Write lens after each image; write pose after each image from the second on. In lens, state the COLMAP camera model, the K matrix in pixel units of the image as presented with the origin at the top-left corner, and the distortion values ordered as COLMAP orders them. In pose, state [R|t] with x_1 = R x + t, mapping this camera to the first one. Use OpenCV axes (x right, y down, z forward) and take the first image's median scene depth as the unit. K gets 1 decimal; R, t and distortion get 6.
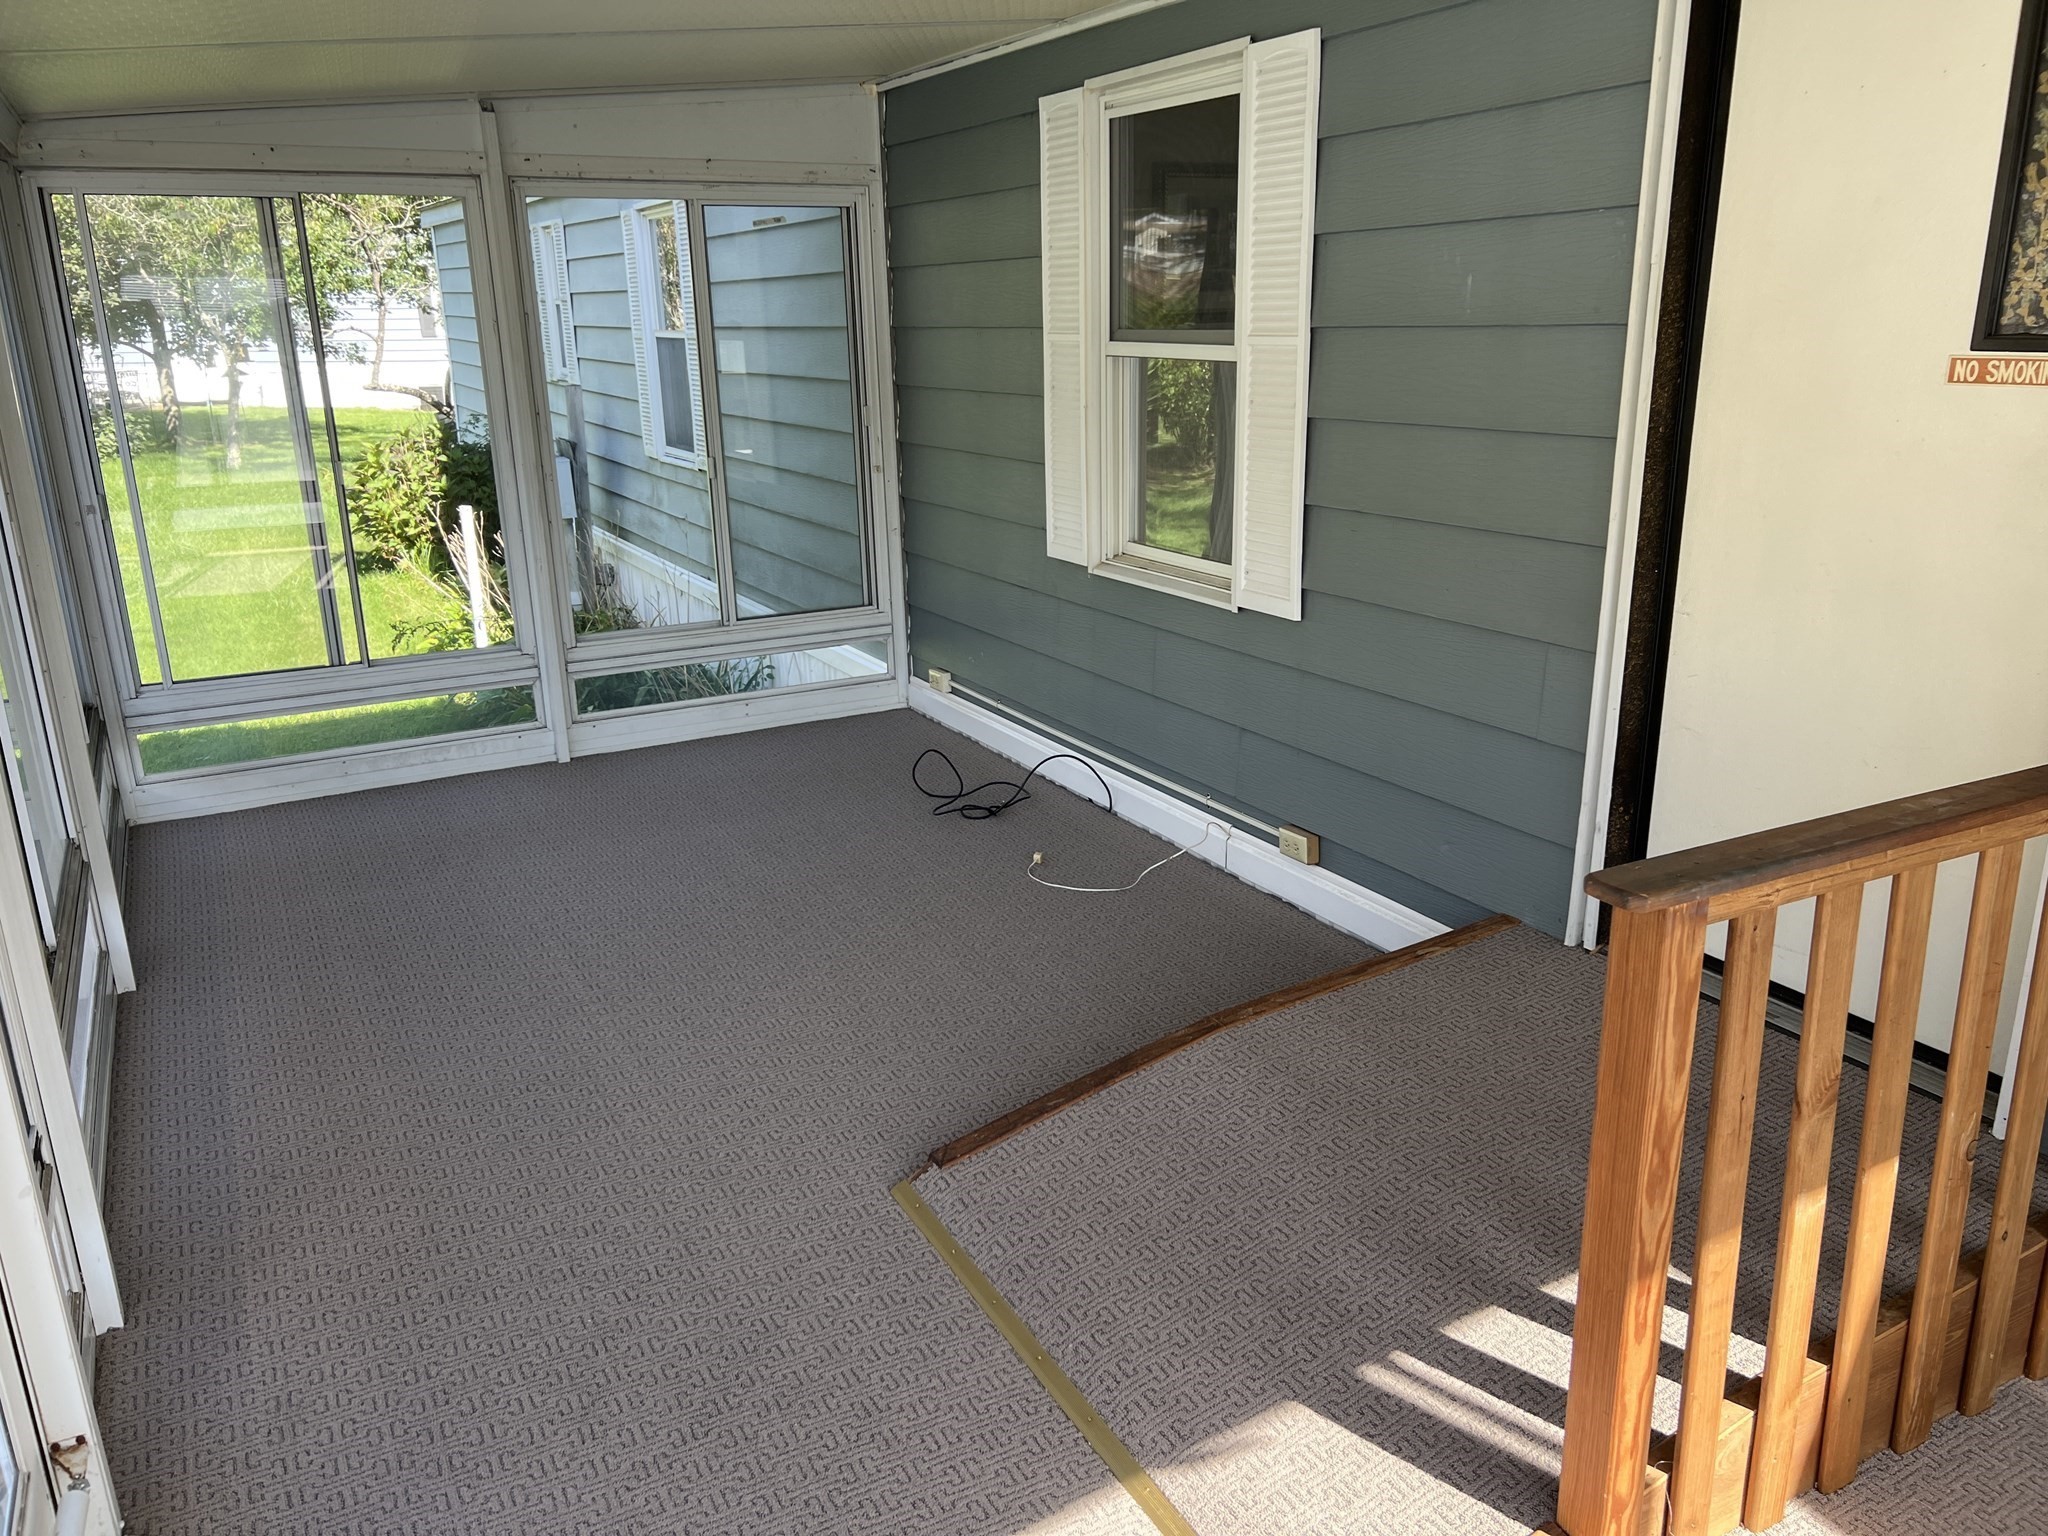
lens RADIAL K [[1534.9, 0, 1036.2], [0, 1534.9, 769.9], [0, 0, 1]] dist [0.003930, -0.030478]
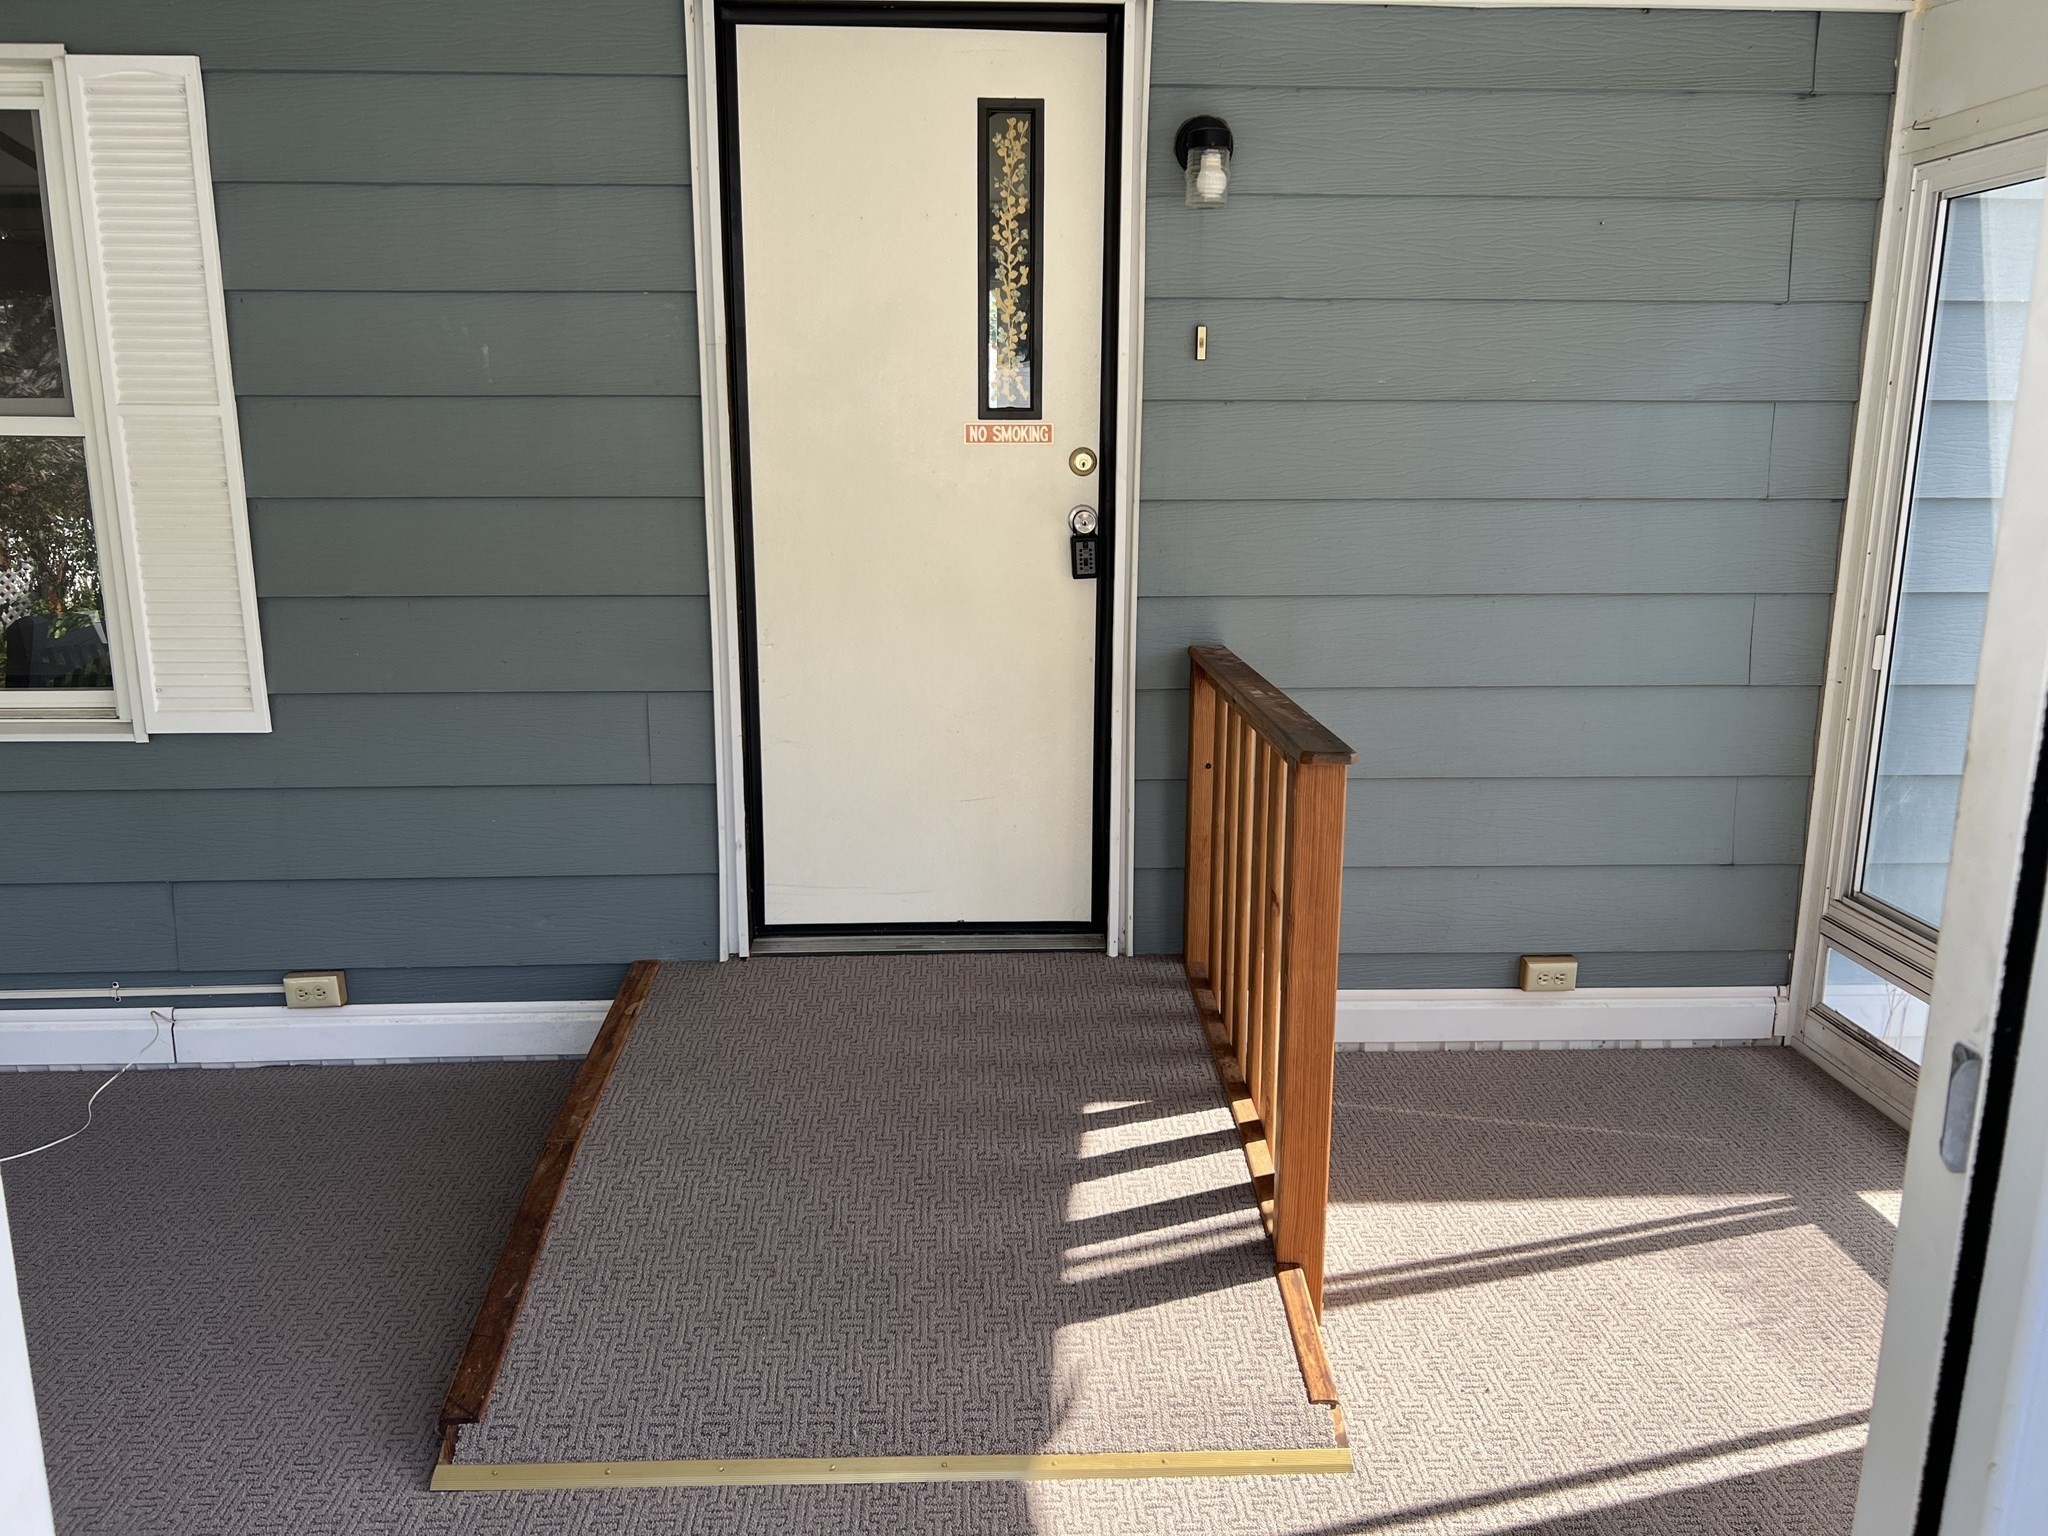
lens RADIAL K [[1534.9, 0, 1040.5], [0, 1534.9, 764.4], [0, 0, 1]] dist [0.003930, -0.030478]
pose [[0.412373, -0.161722, 0.896546, -0.512487], [0.245932, 0.967342, 0.061374, -0.032804], [-0.877192, 0.195180, 0.438679, 0.307042]]
